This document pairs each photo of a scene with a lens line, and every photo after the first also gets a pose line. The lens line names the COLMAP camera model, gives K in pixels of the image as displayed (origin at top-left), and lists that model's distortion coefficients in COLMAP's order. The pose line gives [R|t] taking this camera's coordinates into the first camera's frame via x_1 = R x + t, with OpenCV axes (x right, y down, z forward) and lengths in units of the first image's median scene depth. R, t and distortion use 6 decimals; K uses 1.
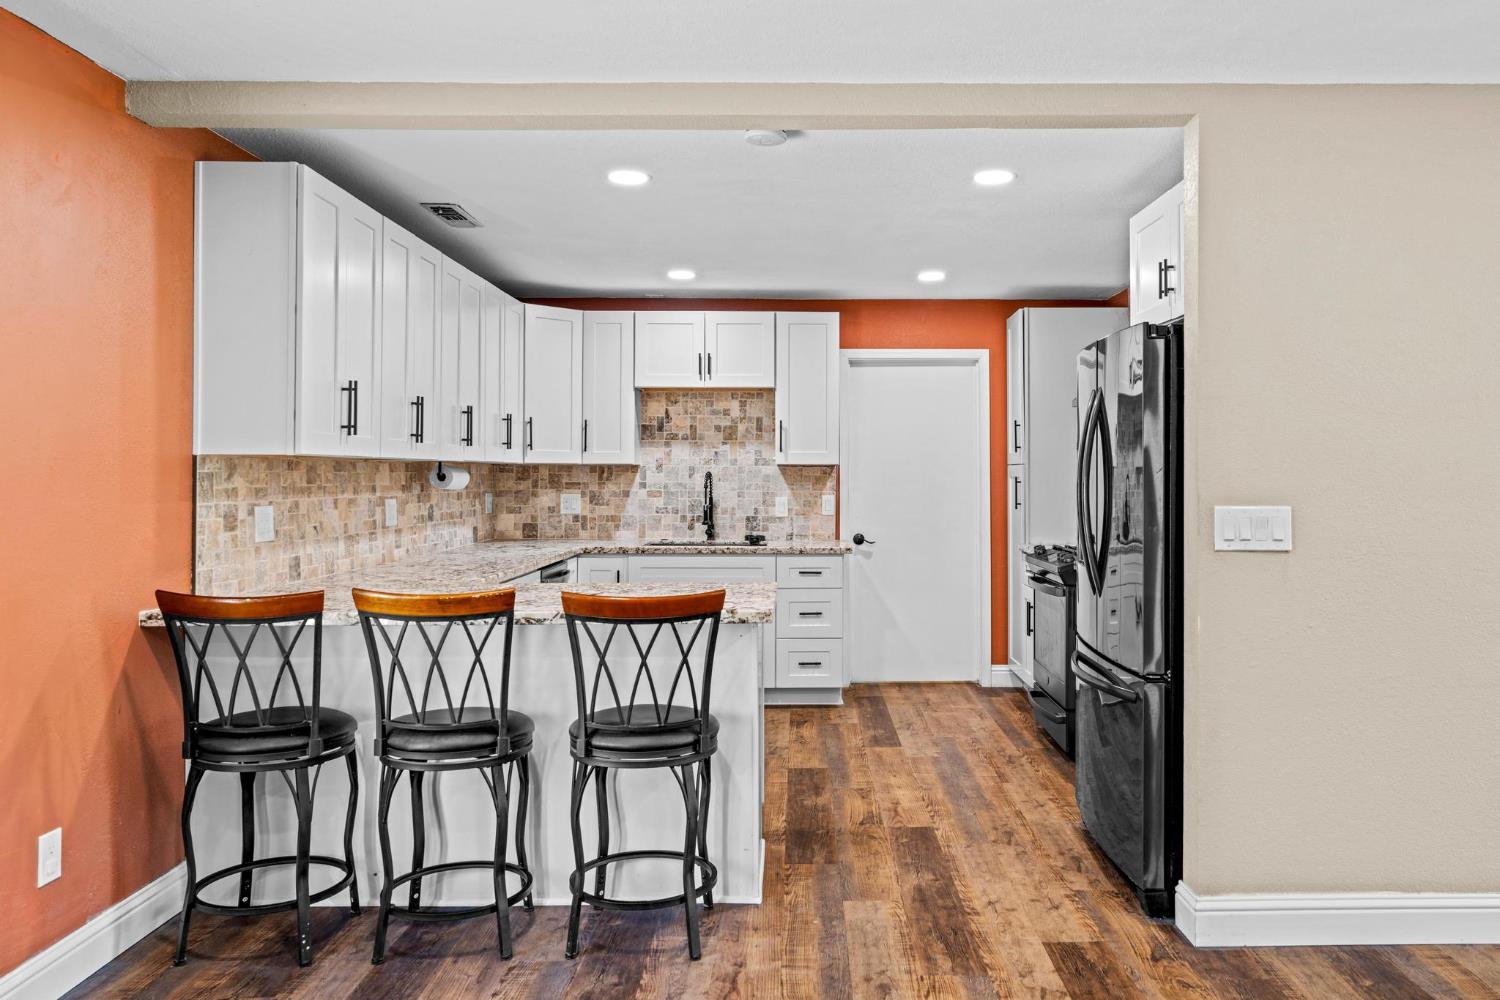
lens RADIAL K [[1098.3, 0, 798.5], [0, 1098.3, 459.0], [0, 0, 1]] dist [0.007901, 0.004365]
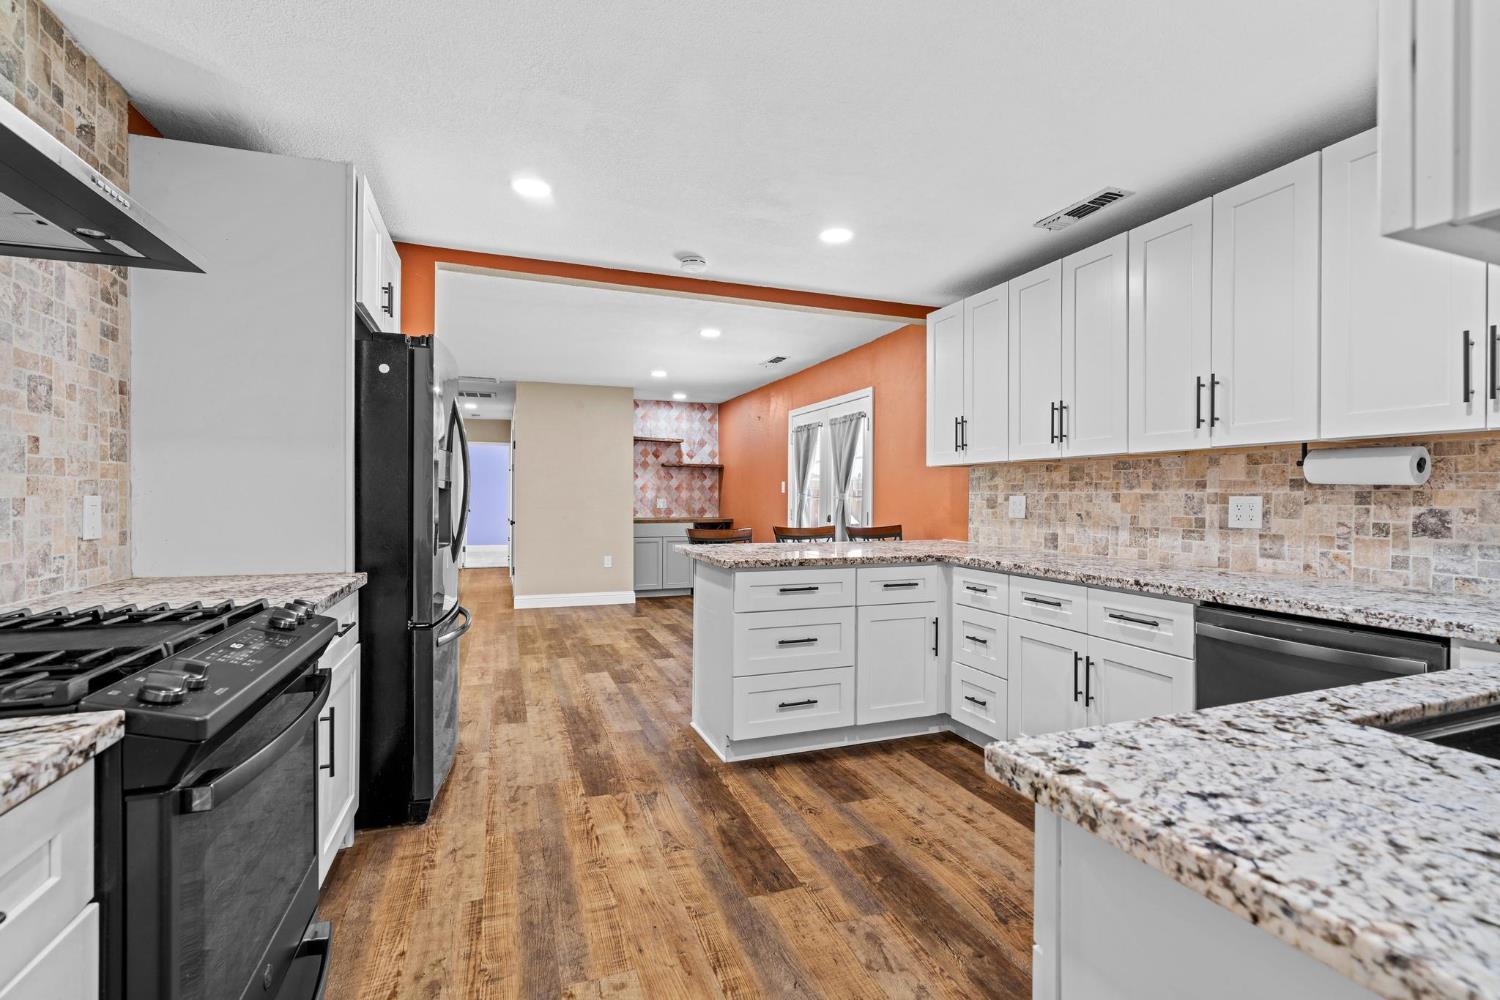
lens RADIAL K [[682.4, 0, 757.2], [0, 682.4, 498.1], [0, 0, 1]] dist [-0.000461, 0.000075]
pose [[-0.934630, -0.005204, -0.355585, 0.127006], [-0.000846, 0.999923, -0.012411, 0.034203], [0.355622, -0.011299, -0.934562, 1.043408]]
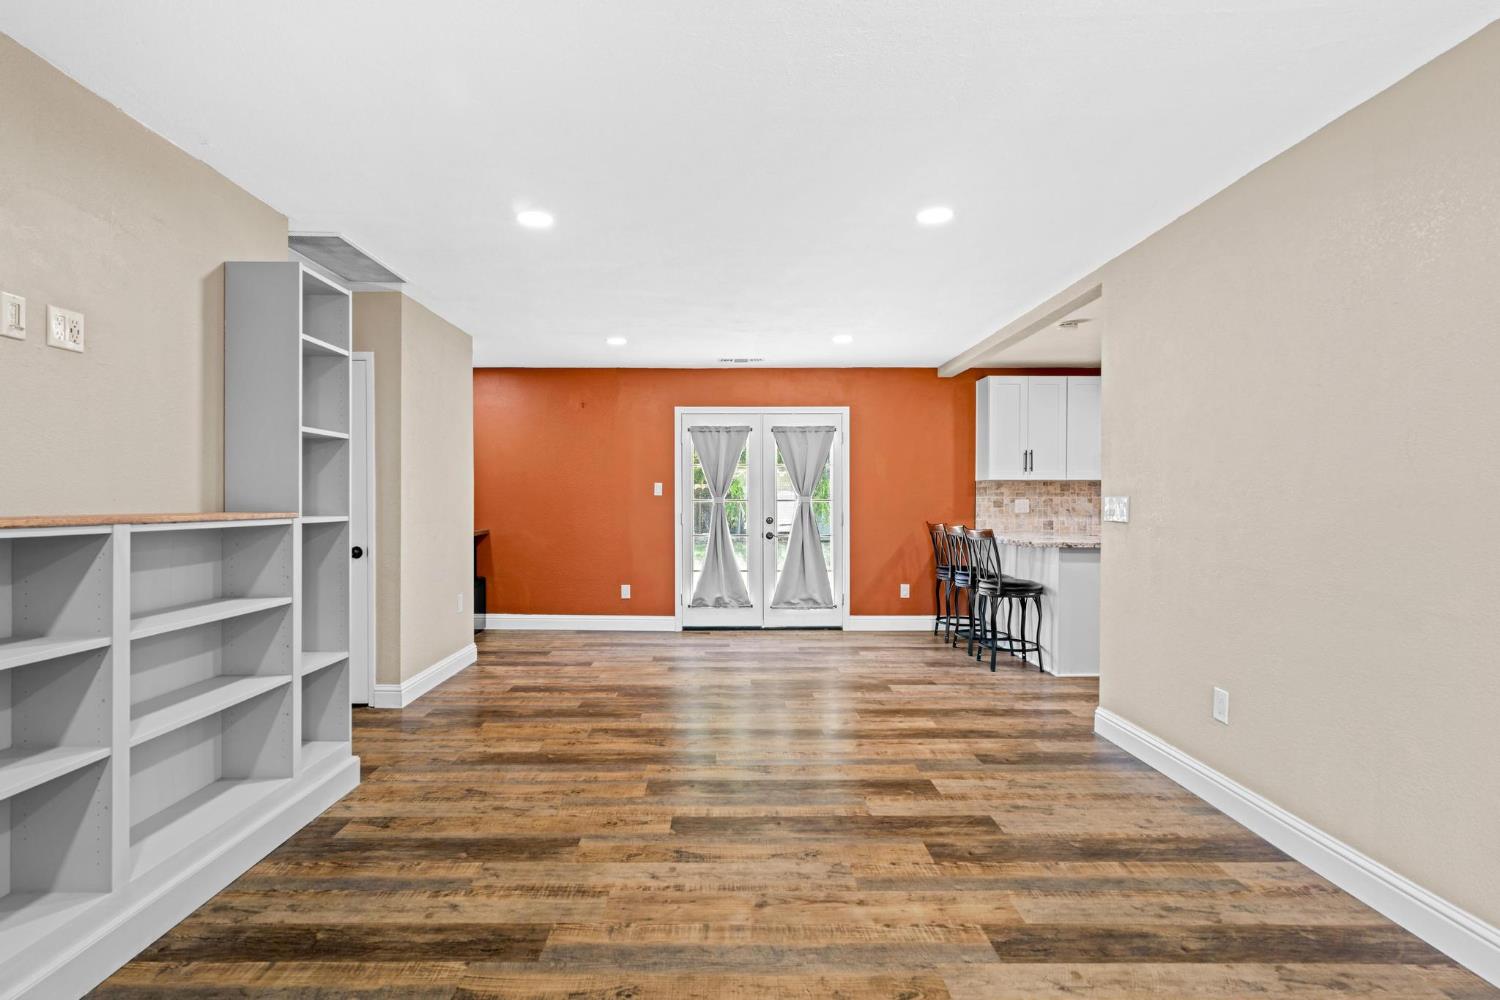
lens RADIAL K [[736.3, 0, 737.3], [0, 736.3, 501.2], [0, 0, 1]] dist [0.000913, -0.000323]
pose [[0.003367, 0.005247, -0.999981, 0.745307], [0.013347, 0.999897, 0.005292, 0.016612], [0.999905, -0.013365, 0.003297, 0.181529]]
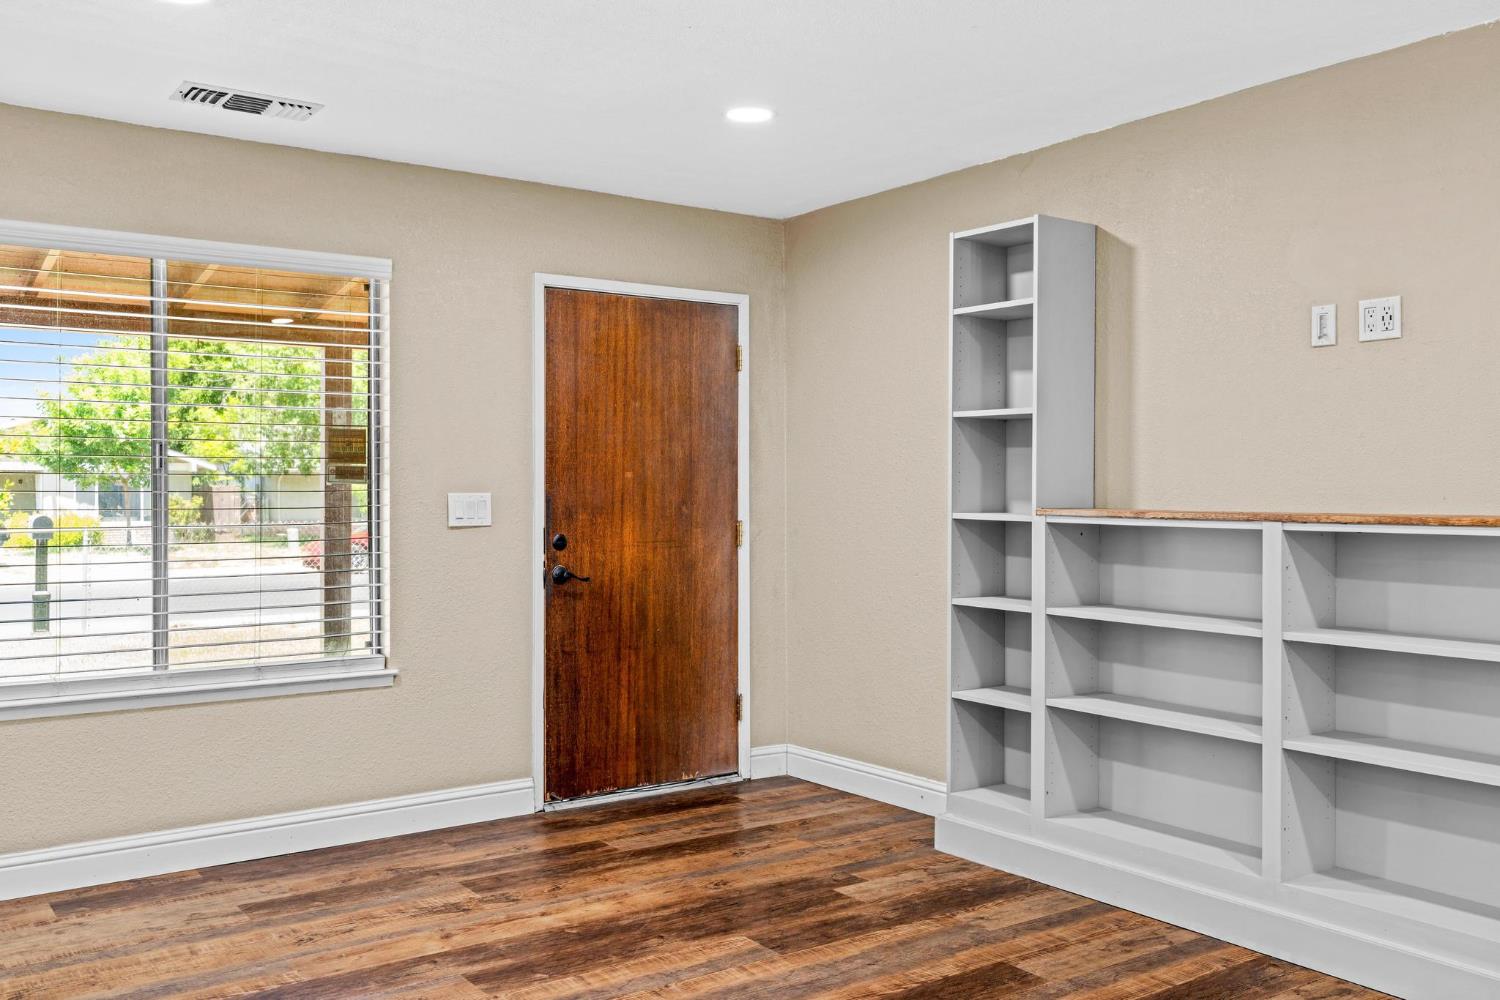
lens RADIAL K [[1321.6, 0, 749.0], [0, 1321.6, 493.0], [0, 0, 1]] dist [0.012335, 0.002729]
pose [[-0.573562, 0.004274, 0.819151, 0.145801], [-0.010694, 0.999862, -0.012704, 0.021643], [-0.819092, -0.016046, -0.573437, 0.411910]]
